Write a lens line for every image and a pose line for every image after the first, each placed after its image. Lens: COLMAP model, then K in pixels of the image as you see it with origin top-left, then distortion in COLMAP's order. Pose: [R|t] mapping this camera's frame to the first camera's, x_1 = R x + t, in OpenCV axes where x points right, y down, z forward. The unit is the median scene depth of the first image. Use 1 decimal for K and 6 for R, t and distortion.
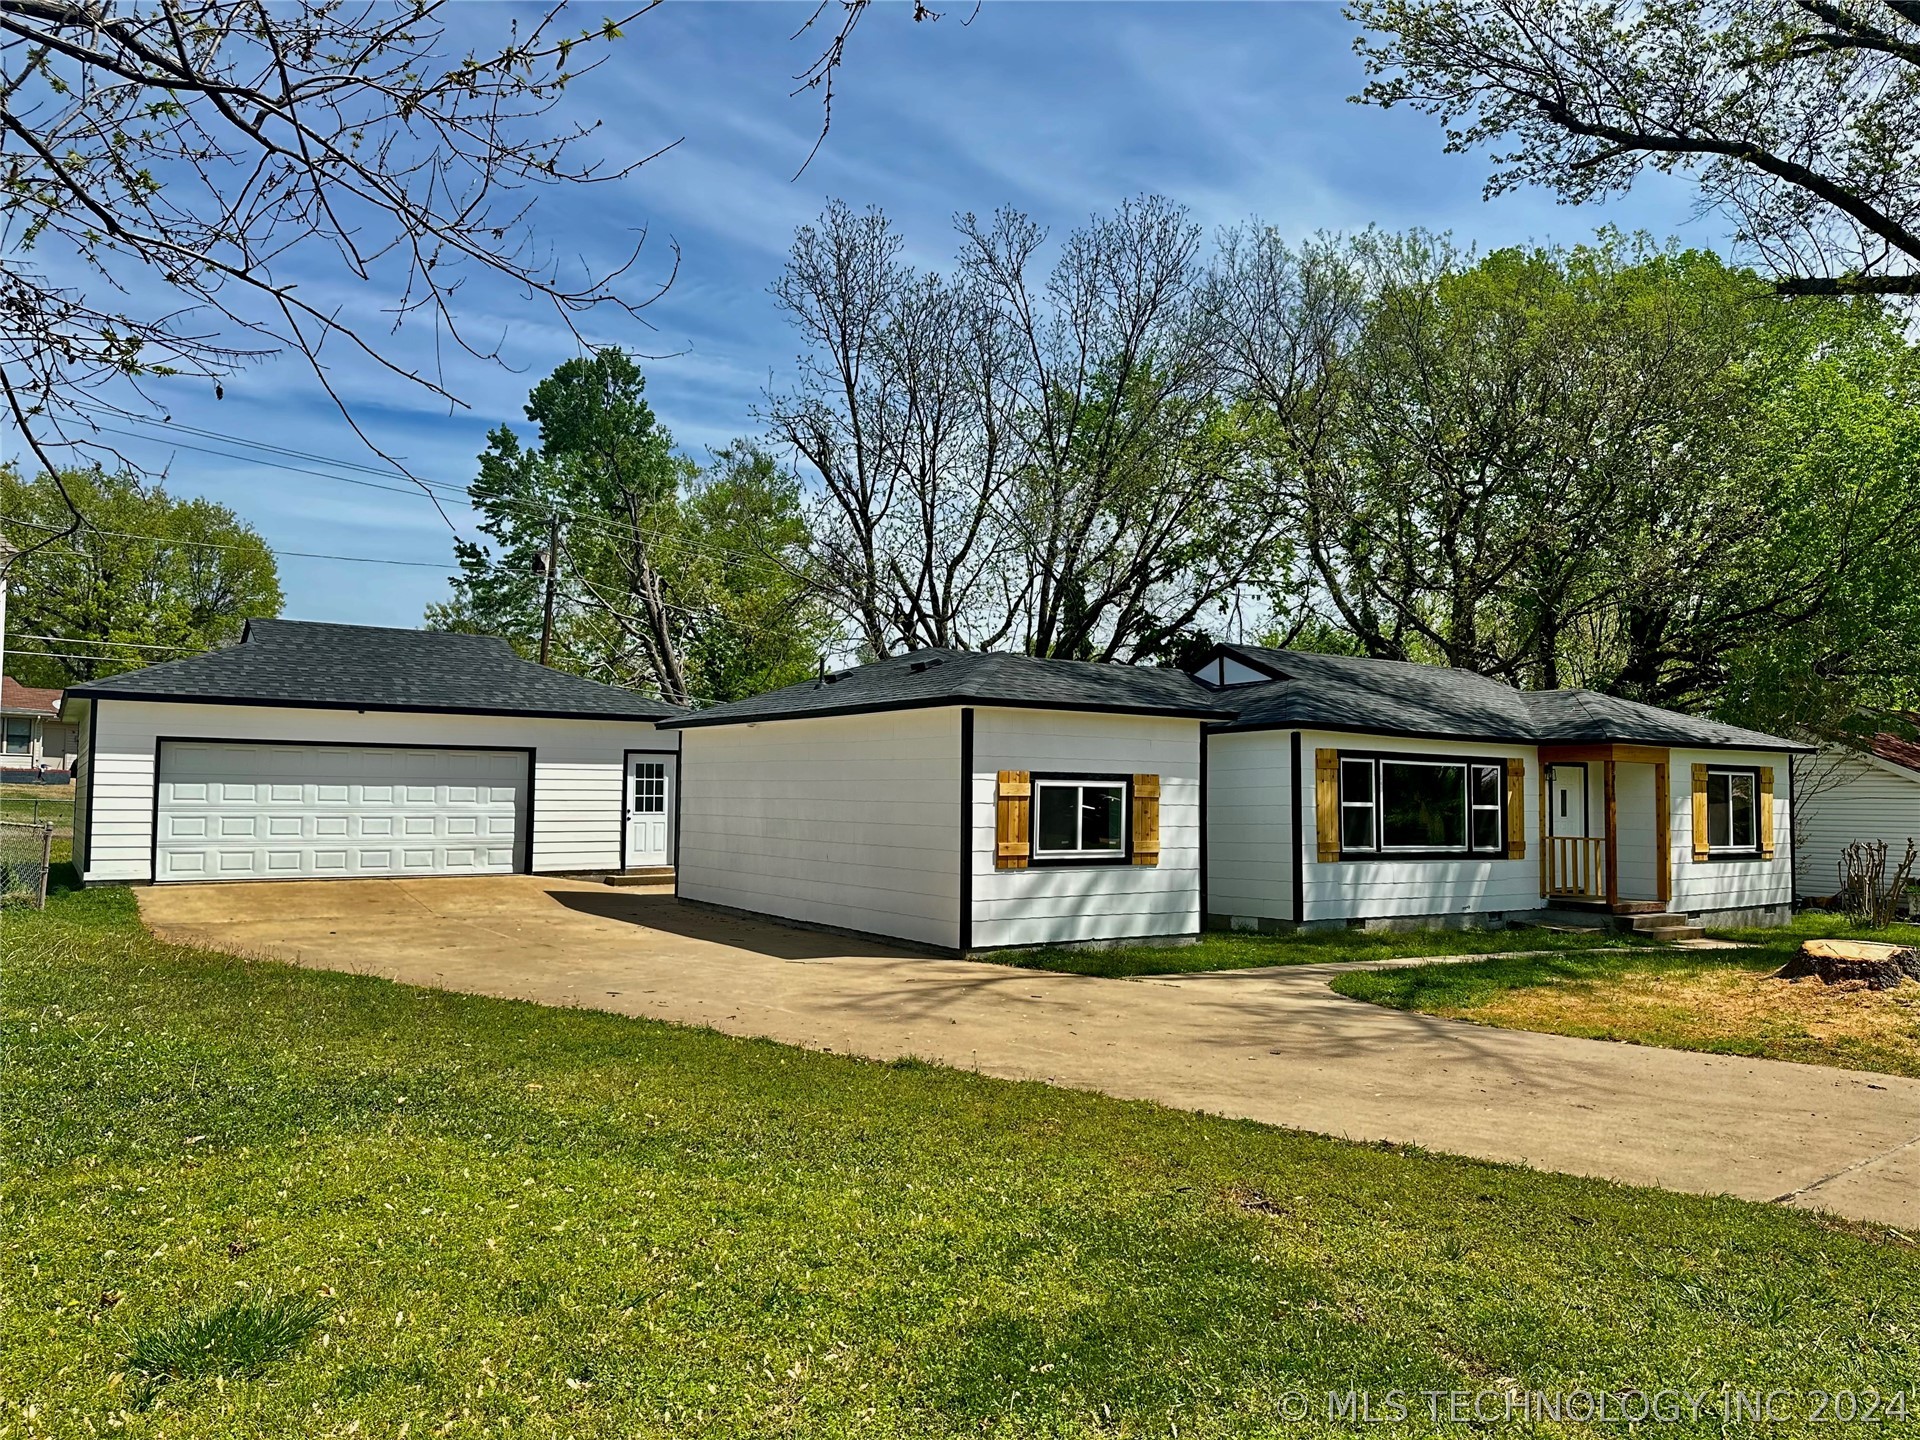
lens RADIAL K [[1356.2, 0, 960.0], [0, 1356.2, 720.0], [0, 0, 1]] dist [0.009382, 0.001379]
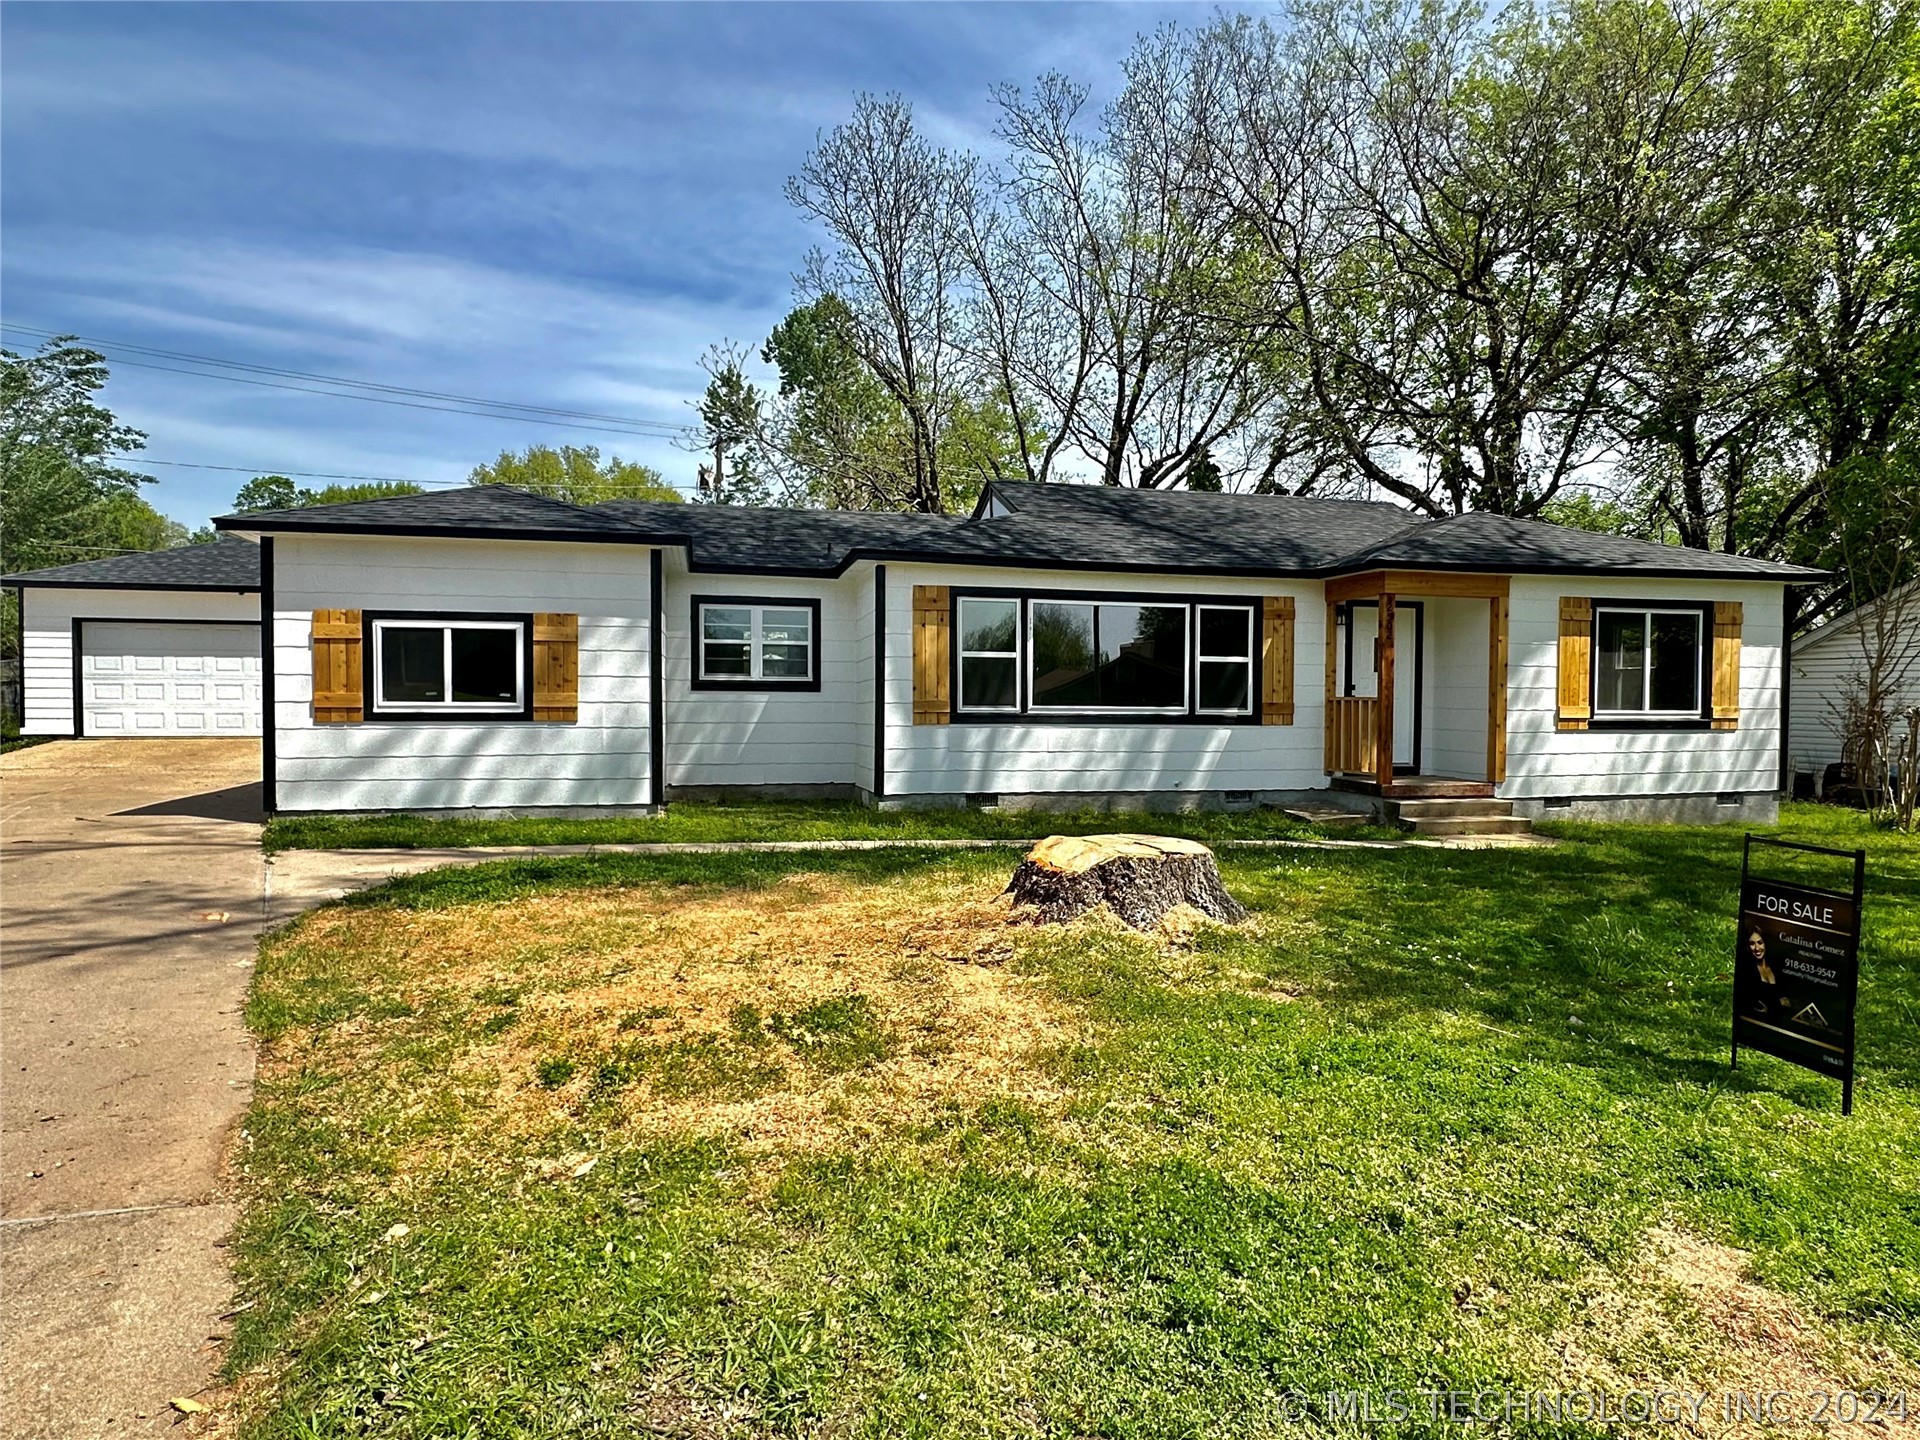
lens RADIAL K [[1119.1, 0, 960.0], [0, 1119.1, 720.0], [0, 0, 1]] dist [-0.004290, 0.000192]
pose [[0.934125, 0.003061, -0.356932, 0.485405], [0.026408, 0.996630, 0.077659, 0.045906], [0.355967, -0.081969, 0.930897, 0.345018]]
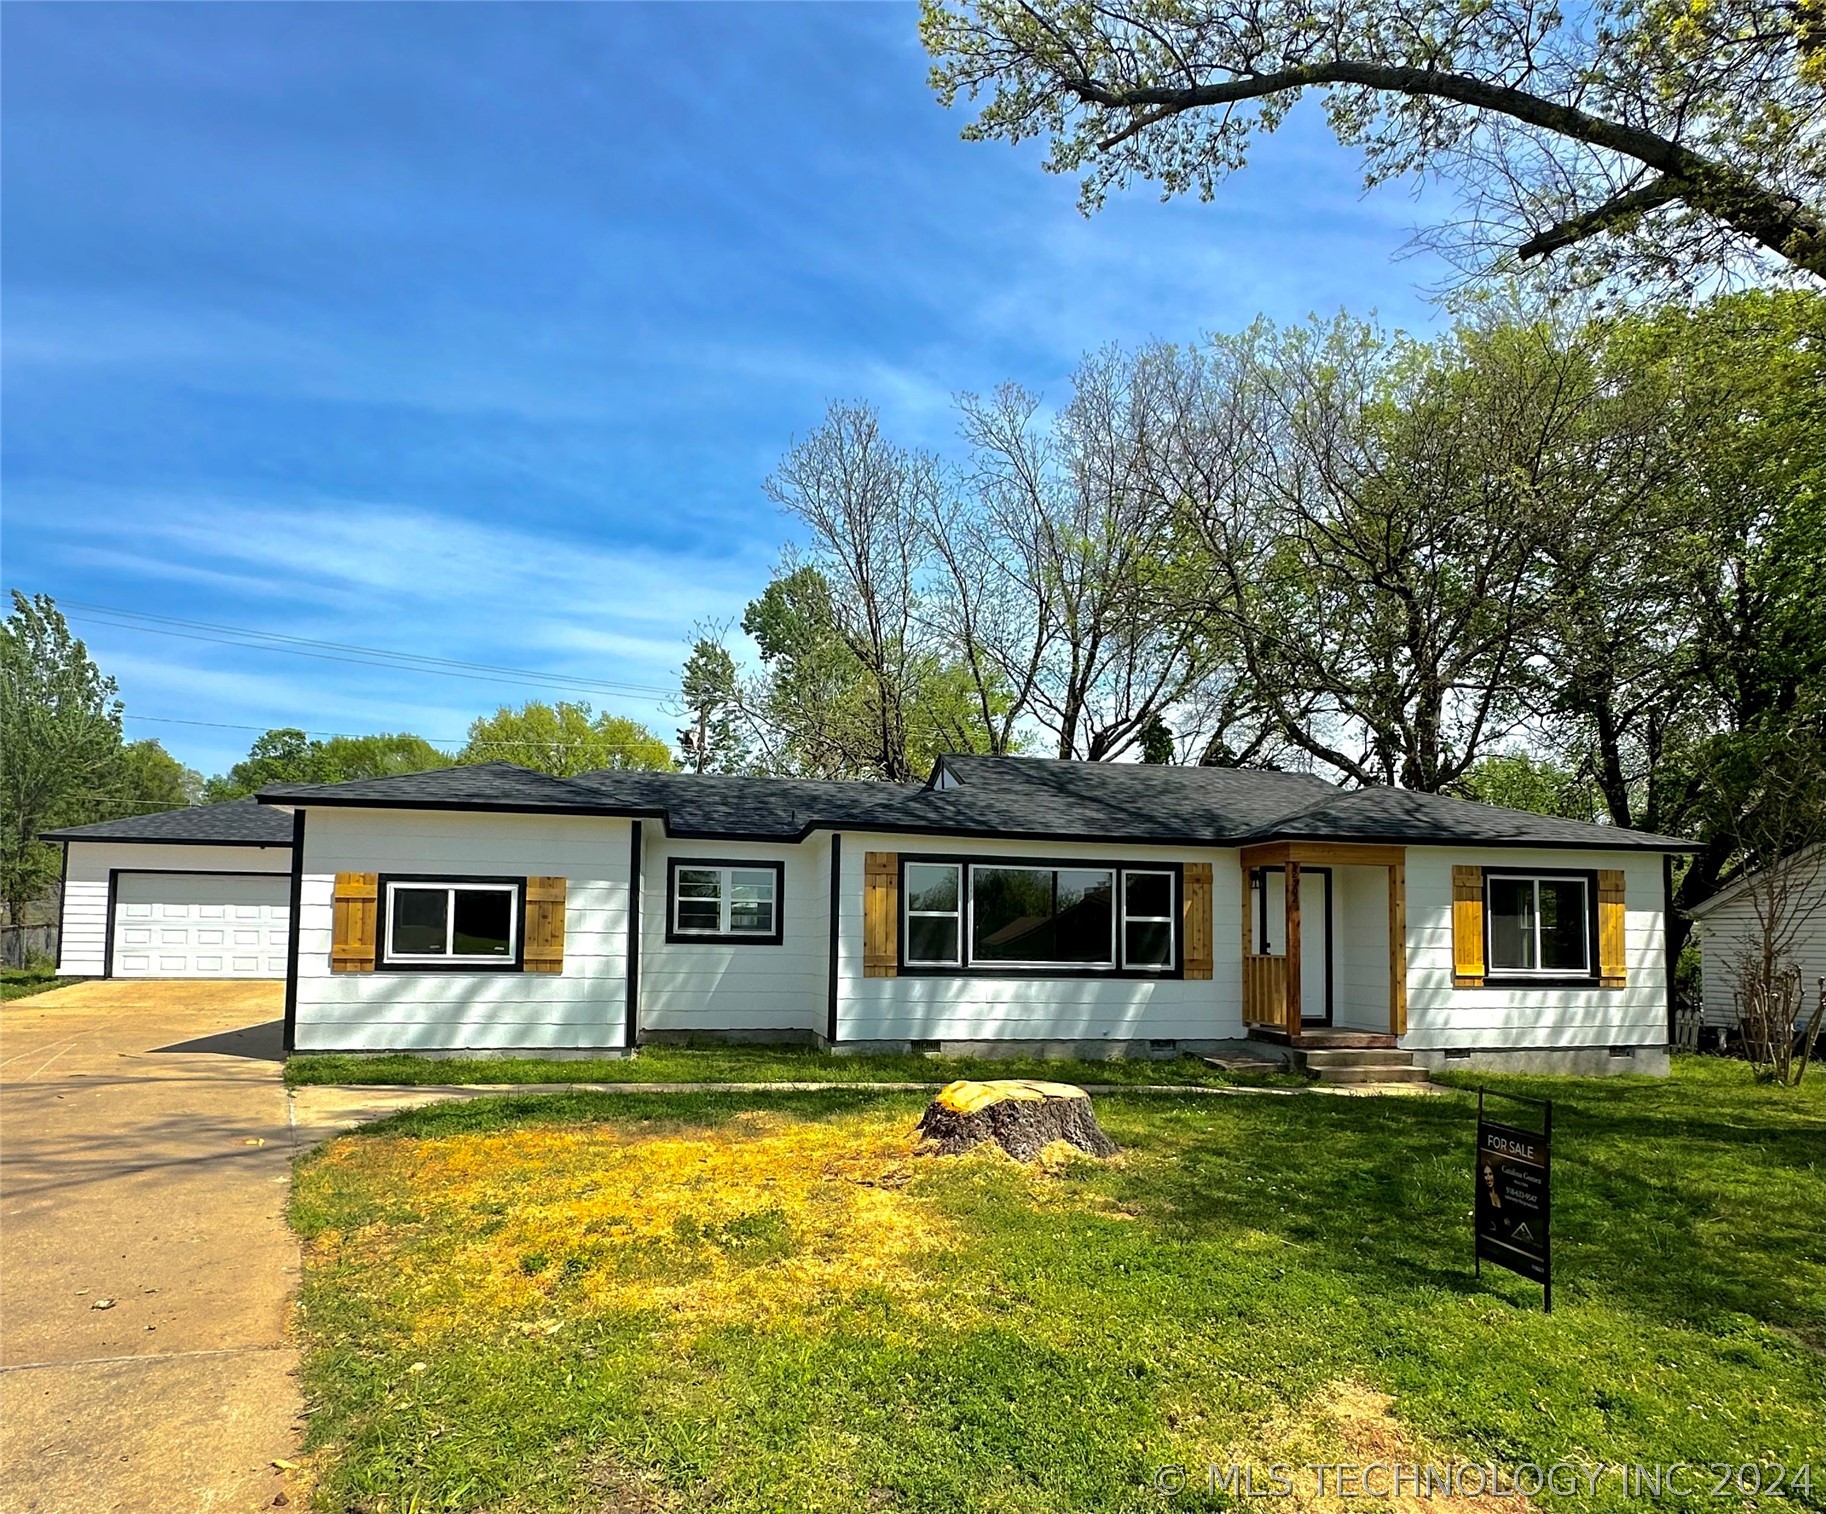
lens RADIAL K [[1092.2, 0, 914.6], [0, 1092.2, 872.7], [0, 0, 1]] dist [-0.002829, -0.002607]
pose [[0.927053, -0.019706, -0.374413, 0.521044], [0.019207, 0.999803, -0.005065, 0.036027], [0.374439, -0.002496, 0.927248, 0.303366]]
